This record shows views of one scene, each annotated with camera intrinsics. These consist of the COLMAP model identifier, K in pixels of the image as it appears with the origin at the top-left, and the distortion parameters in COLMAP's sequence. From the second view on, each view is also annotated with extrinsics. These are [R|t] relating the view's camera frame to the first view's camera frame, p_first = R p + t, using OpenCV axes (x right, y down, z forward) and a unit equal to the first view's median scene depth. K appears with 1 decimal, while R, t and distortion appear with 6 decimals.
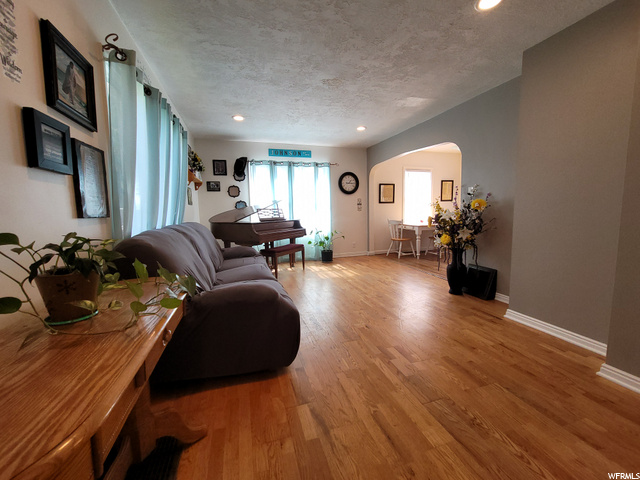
lens RADIAL K [[263.1, 0, 321.4], [0, 263.1, 238.2], [0, 0, 1]] dist [-0.000707, -0.000081]
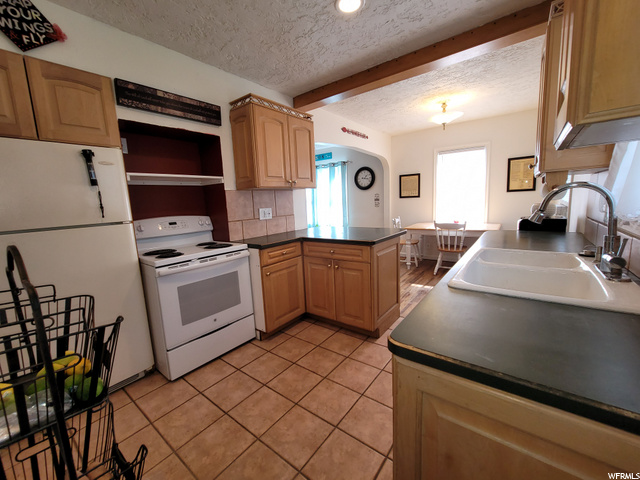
lens RADIAL K [[263.1, 0, 321.4], [0, 263.1, 238.2], [0, 0, 1]] dist [-0.000707, -0.000081]
pose [[0.571975, 0.113224, -0.812419, 0.824127], [-0.059639, 0.993547, 0.096479, -0.072804], [0.818100, -0.006732, 0.575036, 0.303225]]
